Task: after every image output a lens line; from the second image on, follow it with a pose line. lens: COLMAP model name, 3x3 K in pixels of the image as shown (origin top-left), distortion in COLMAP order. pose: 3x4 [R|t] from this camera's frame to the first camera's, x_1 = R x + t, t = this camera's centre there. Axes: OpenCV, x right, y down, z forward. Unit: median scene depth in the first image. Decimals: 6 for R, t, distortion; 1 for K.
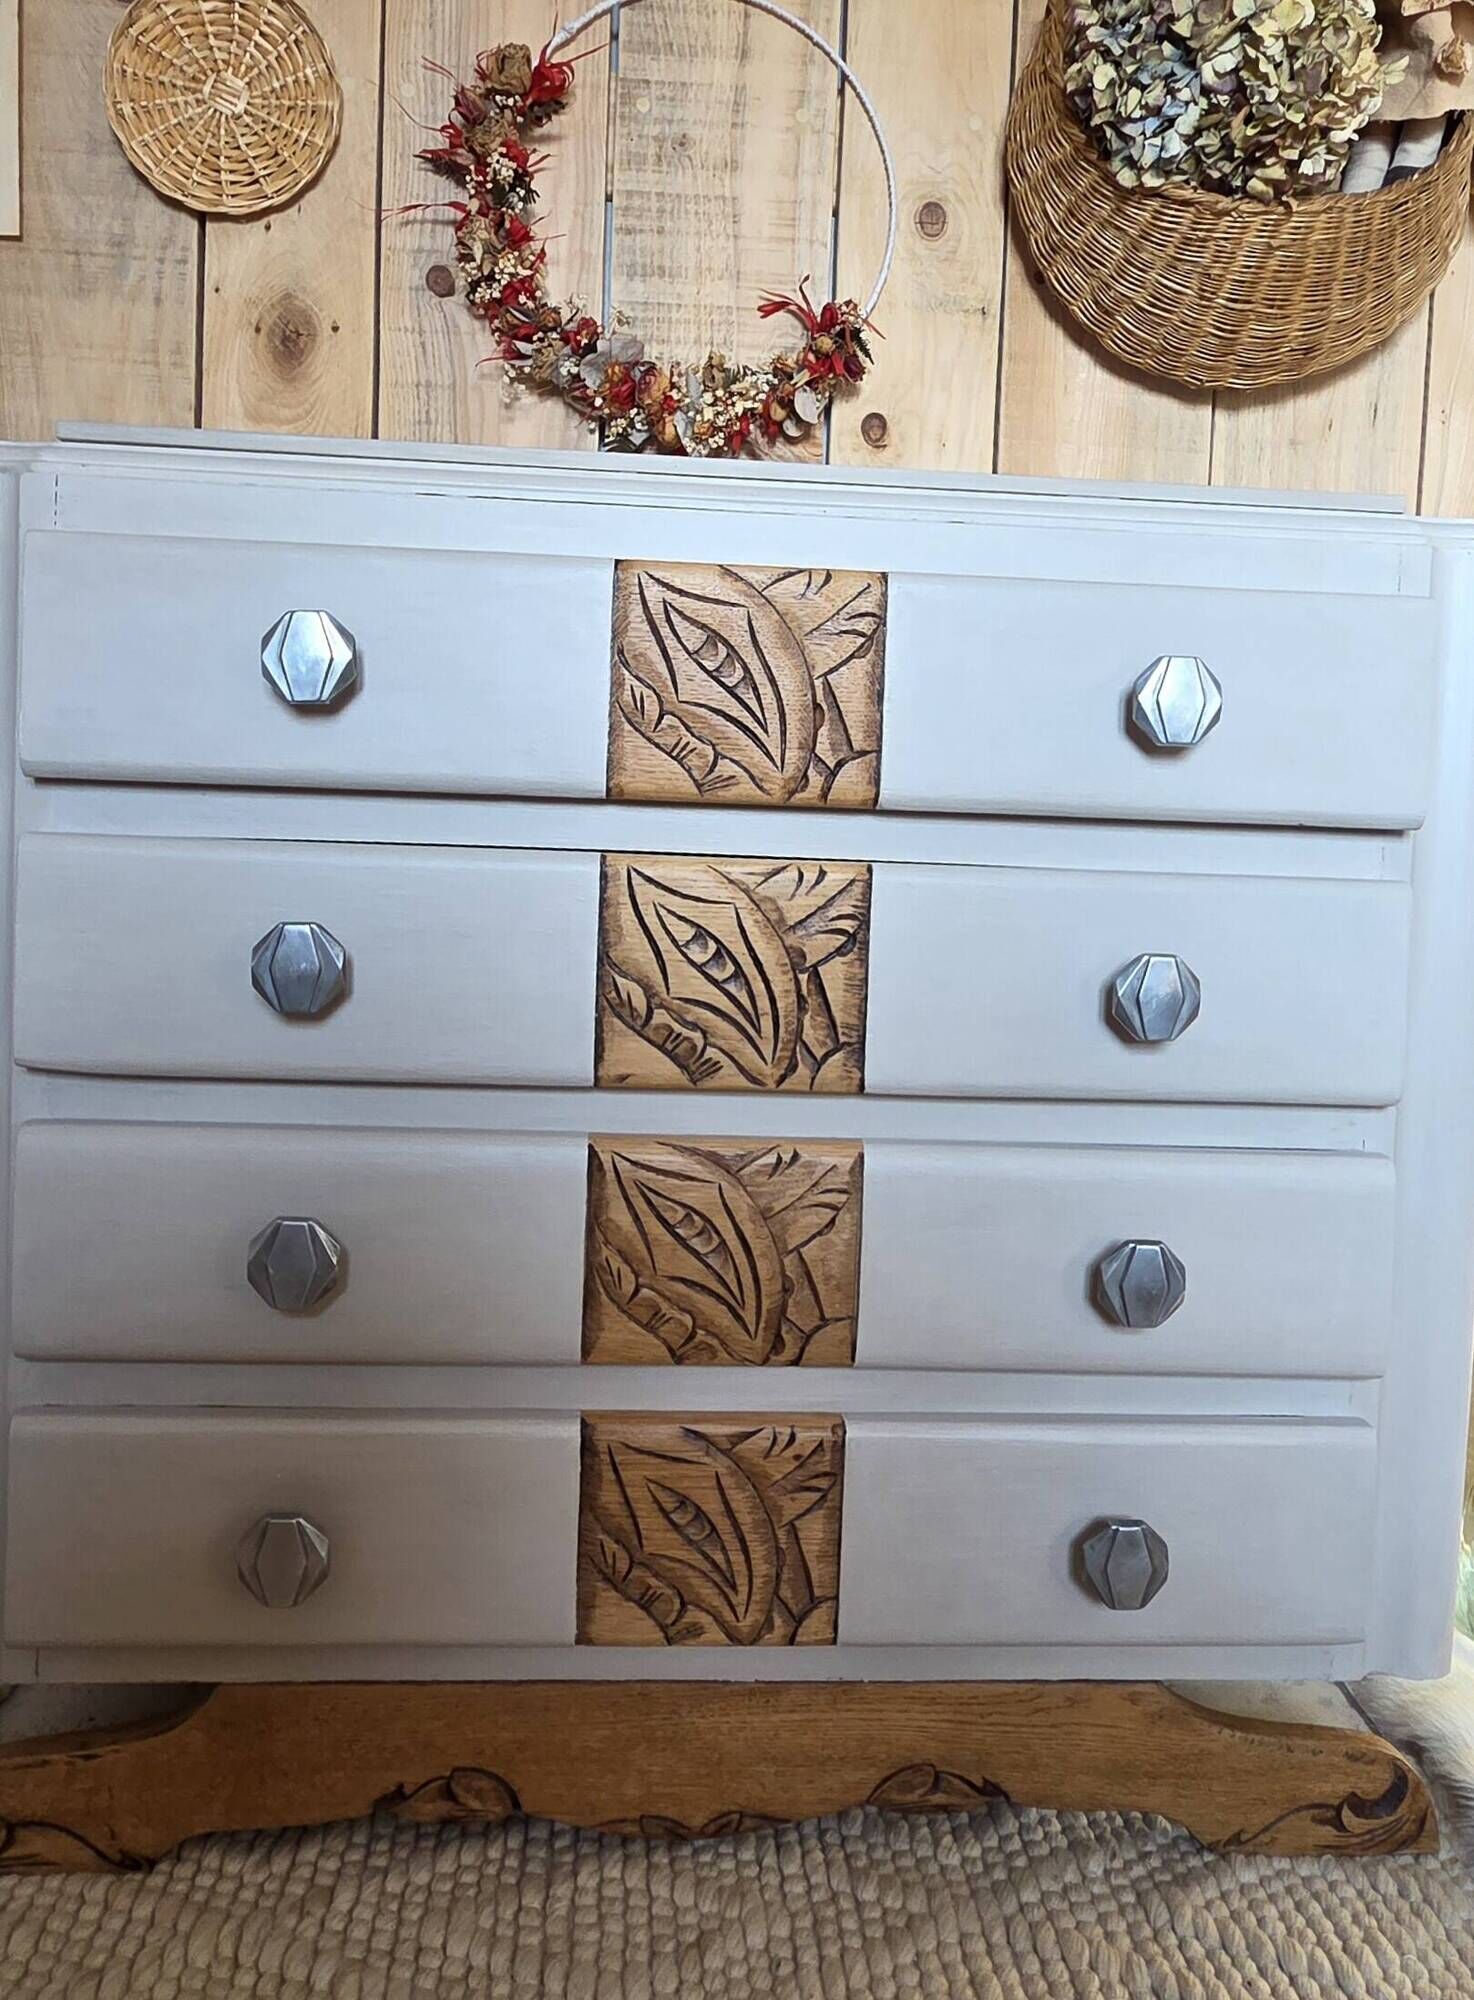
lens RADIAL K [[1493.5, 0, 730.0], [0, 1493.5, 853.7], [0, 0, 1]] dist [0.003145, 0.002312]
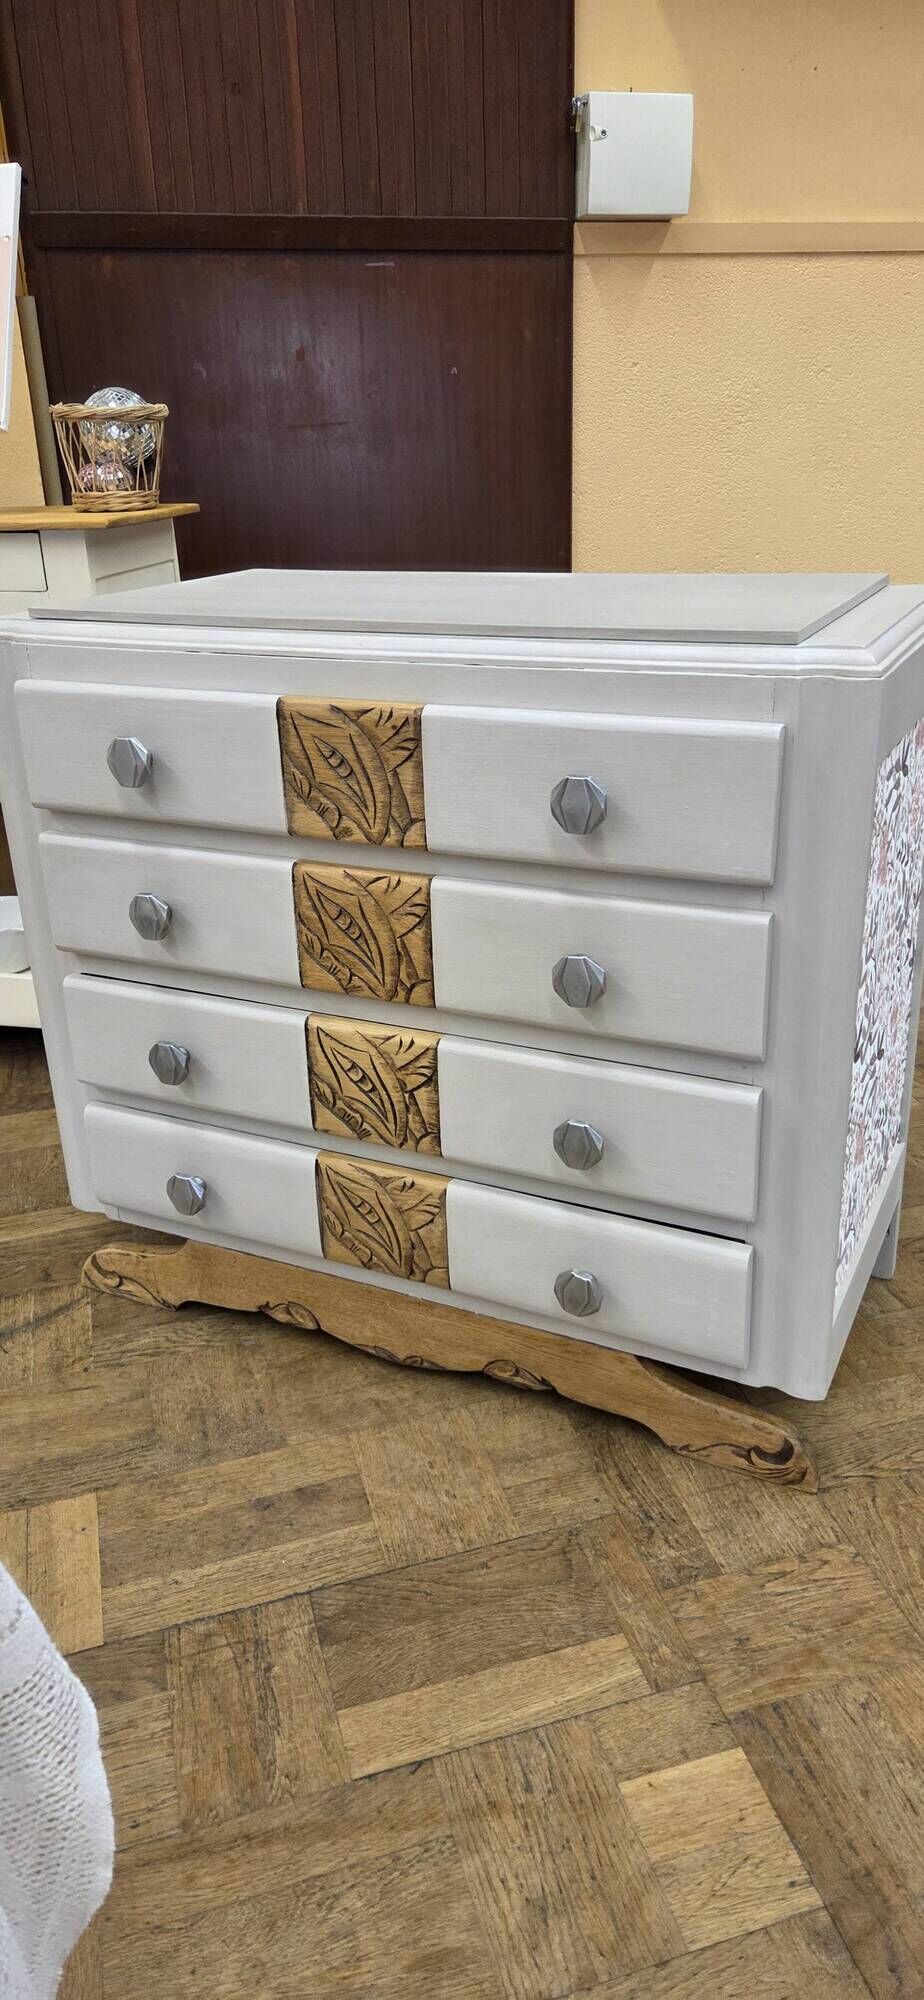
lens RADIAL K [[1358.2, 0, 452.2], [0, 1358.2, 997.1], [0, 0, 1]] dist [0.048020, -0.010621]
pose [[0.861930, 0.125796, -0.491174, 0.853504], [0.042624, 0.947326, 0.317422, -0.525184], [0.505233, -0.294531, 0.811167, -0.241358]]
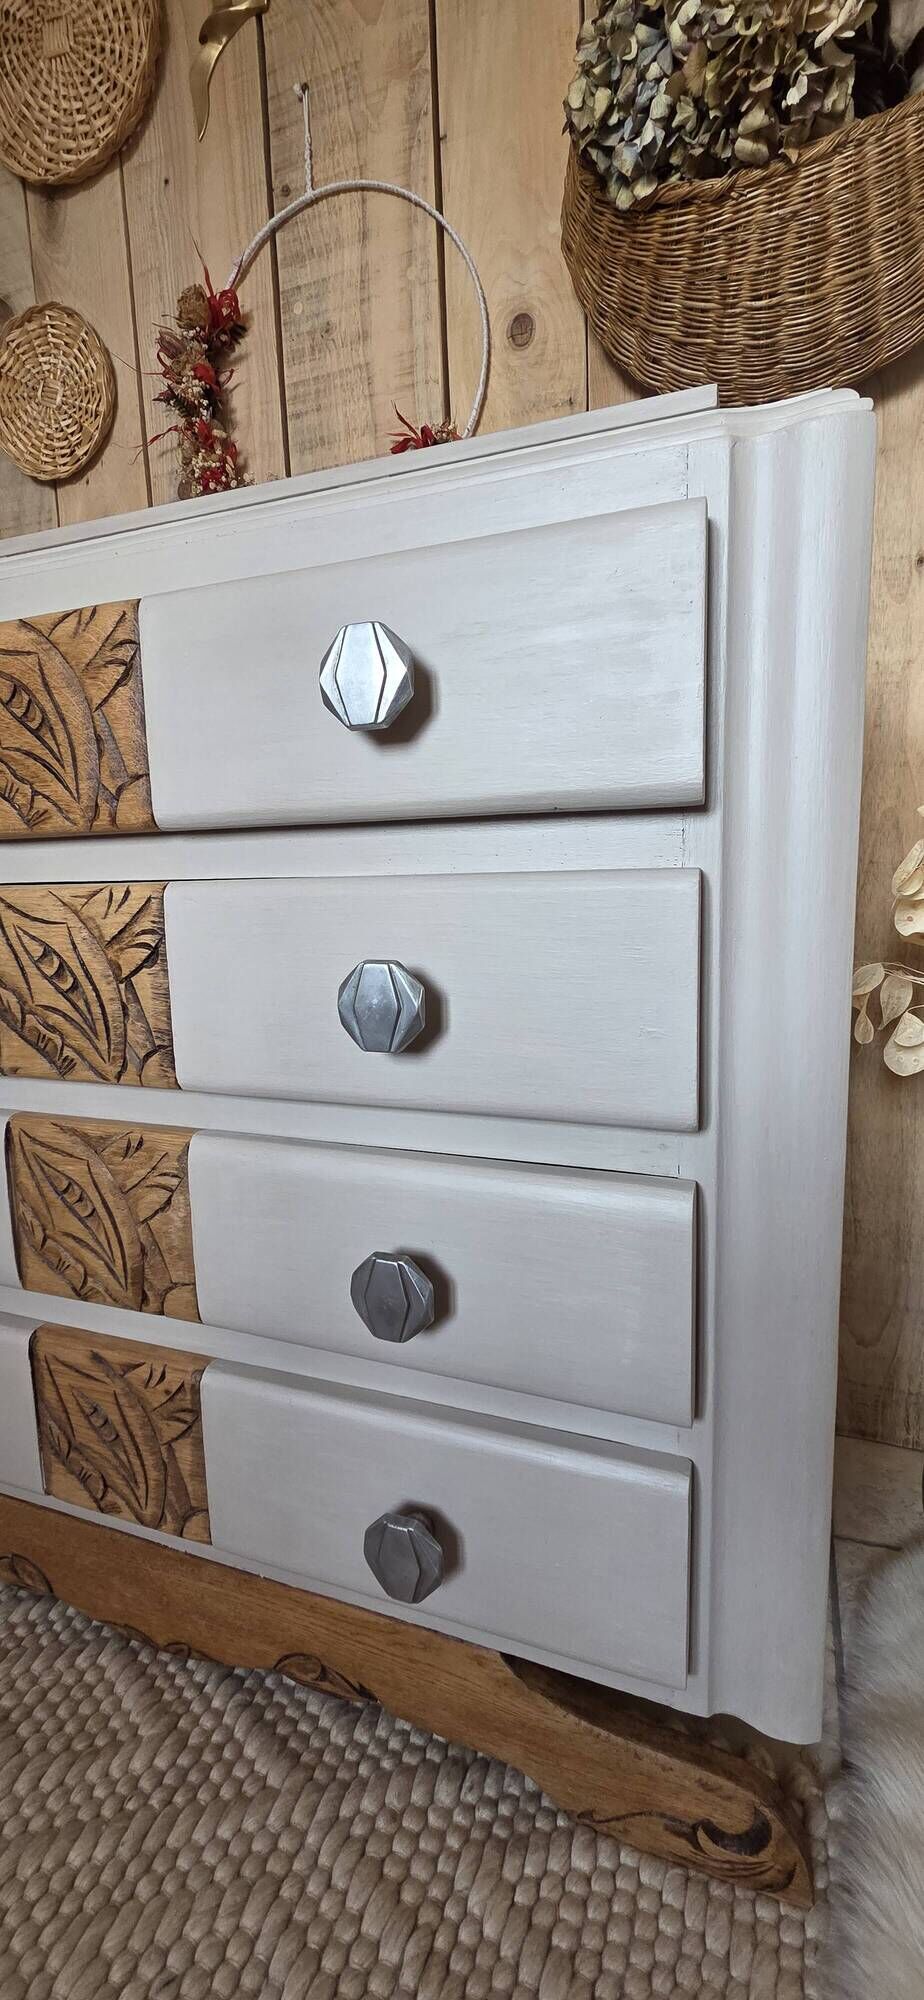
lens RADIAL K [[819.6, 0, 467.6], [0, 819.6, 988.6], [0, 0, 1]] dist [0.003551, -0.000472]
pose [[0.912225, -0.005989, -0.409645, 0.526106], [0.042862, 0.995801, 0.080890, 0.044034], [0.407441, -0.091348, 0.908652, 0.533079]]
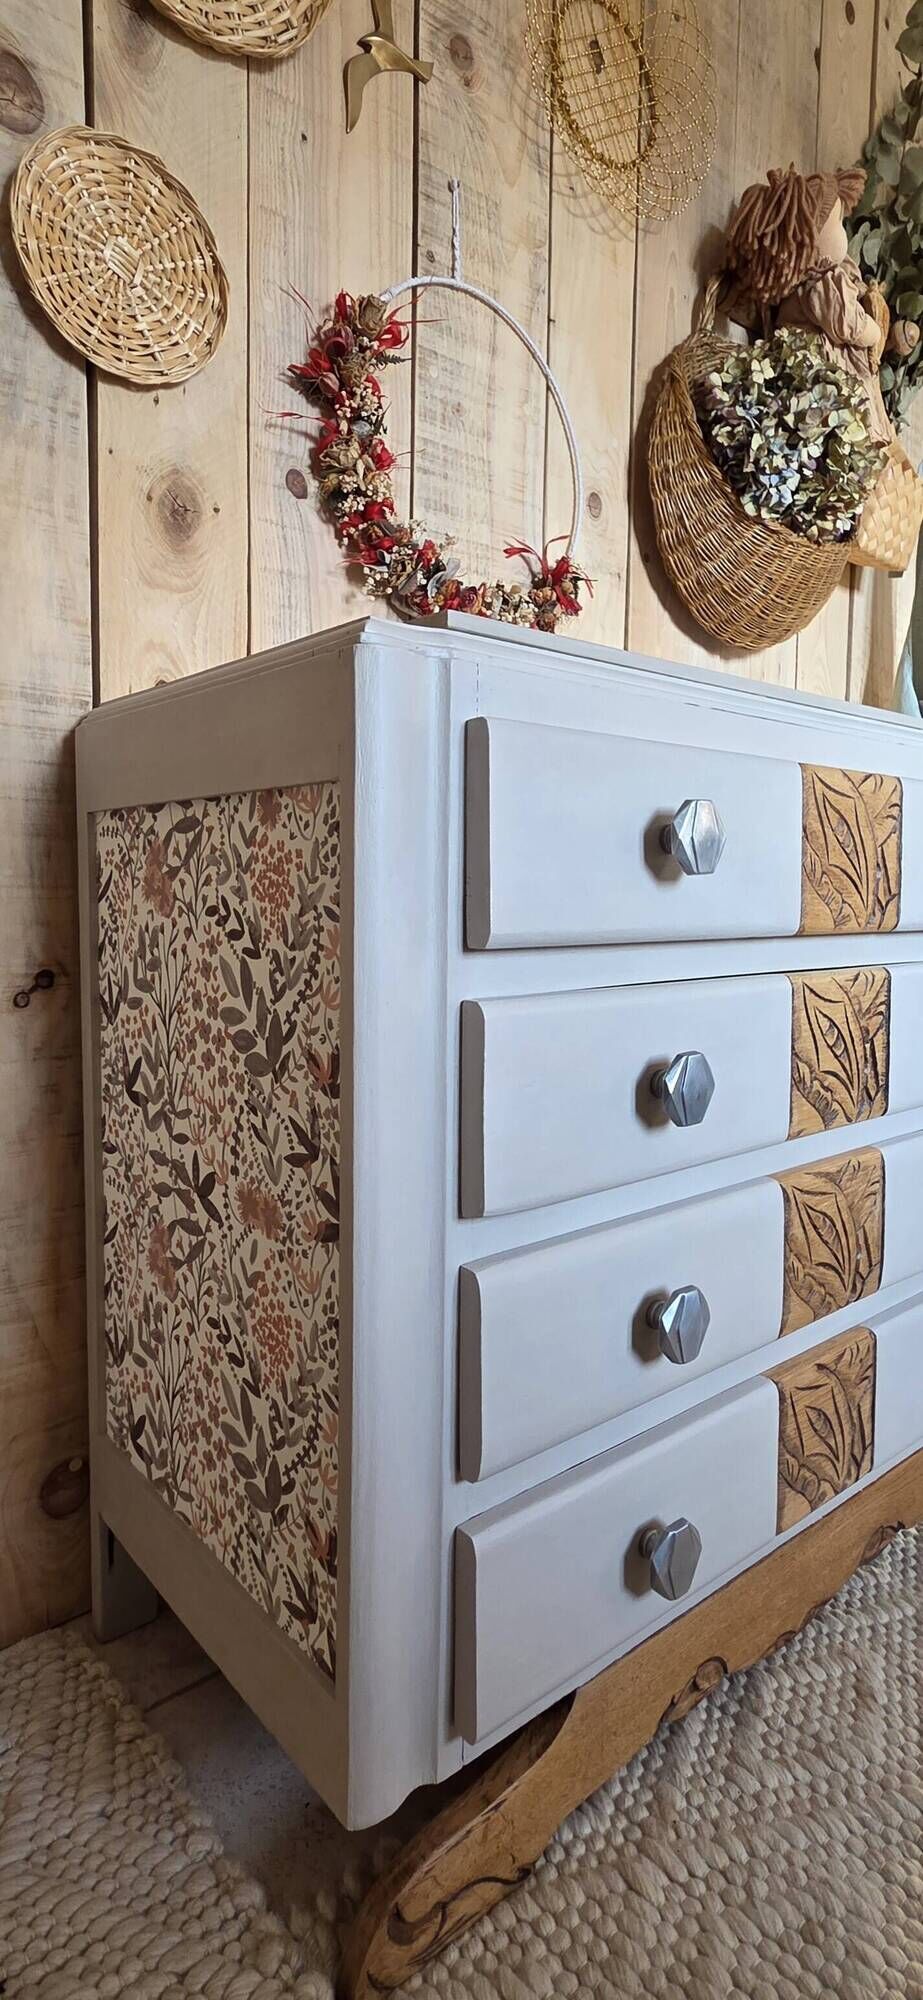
lens RADIAL K [[1060.0, 0, 479.5], [0, 1060.0, 960.5], [0, 0, 1]] dist [0.004909, -0.002801]
pose [[0.798400, -0.074517, 0.597499, -0.872372], [0.050885, 0.997113, 0.056360, -0.081170], [-0.599974, -0.014594, 0.799887, 0.373992]]
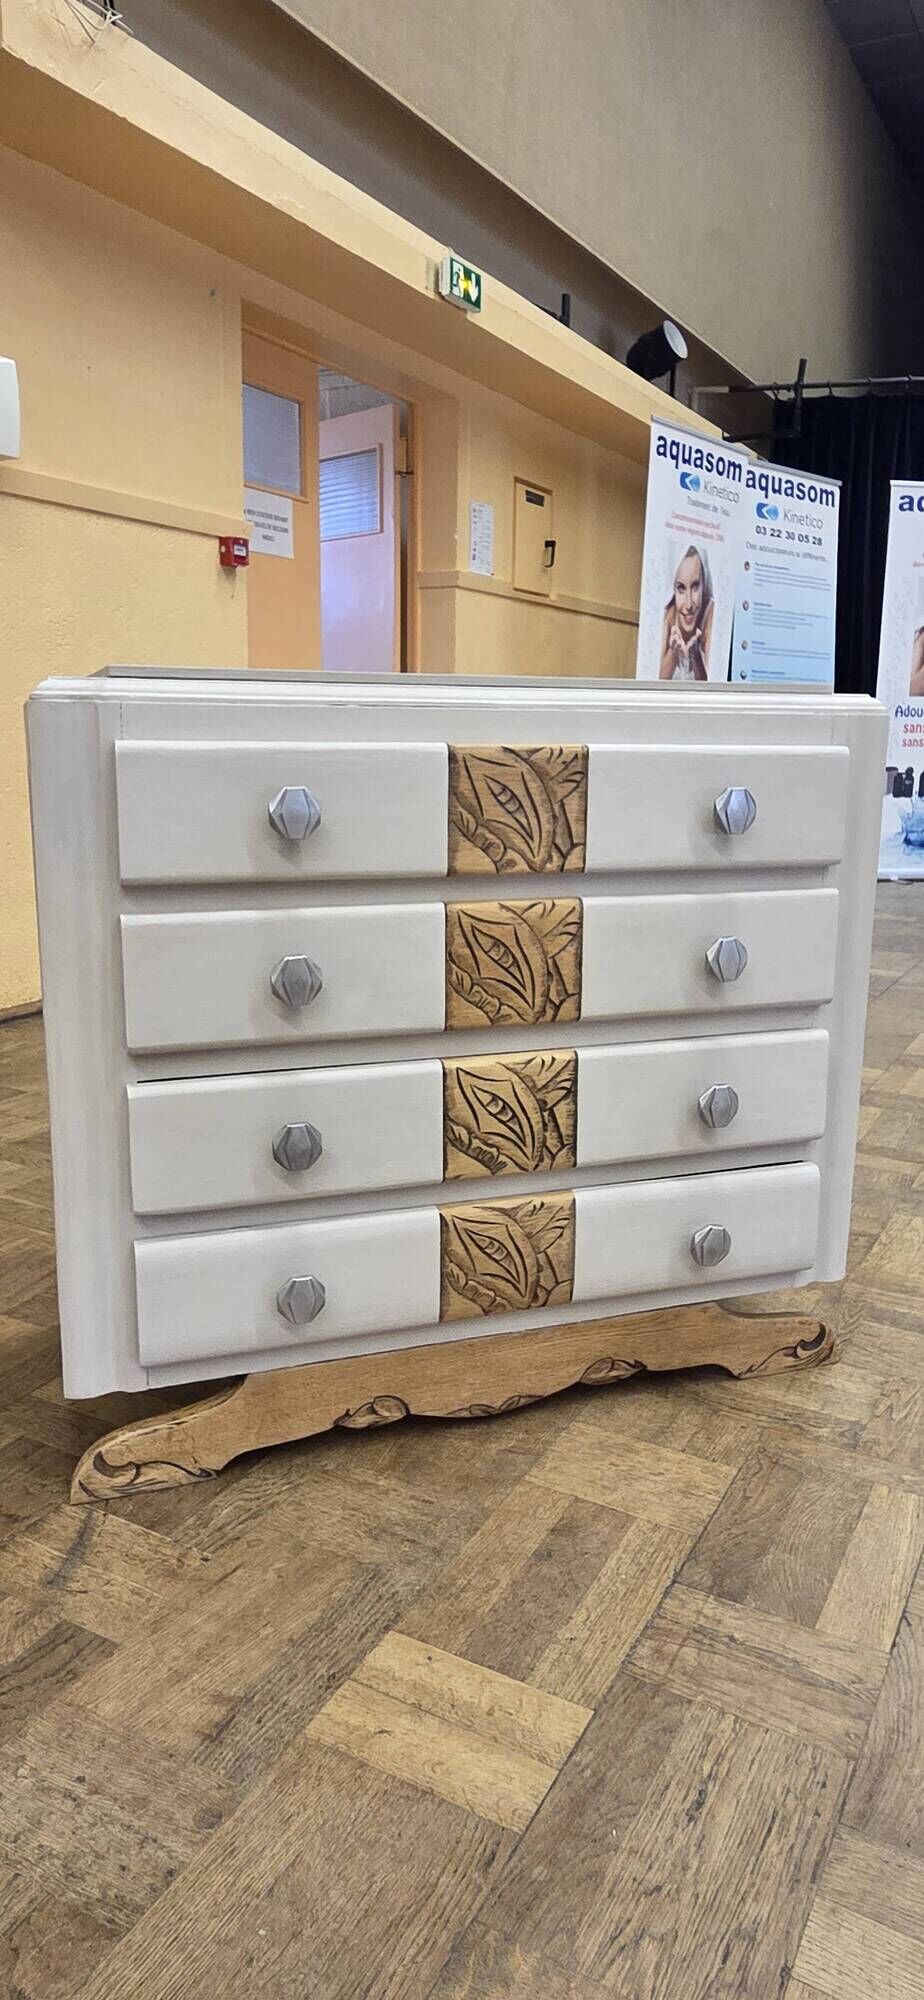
lens RADIAL K [[1292.5, 0, 466.2], [0, 1292.5, 986.9], [0, 0, 1]] dist [-0.019333, 0.020864]
pose [[0.963692, -0.083220, 0.253718, -0.439712], [0.045000, 0.987219, 0.152888, -0.323166], [-0.263198, -0.135919, 0.955119, -0.504345]]
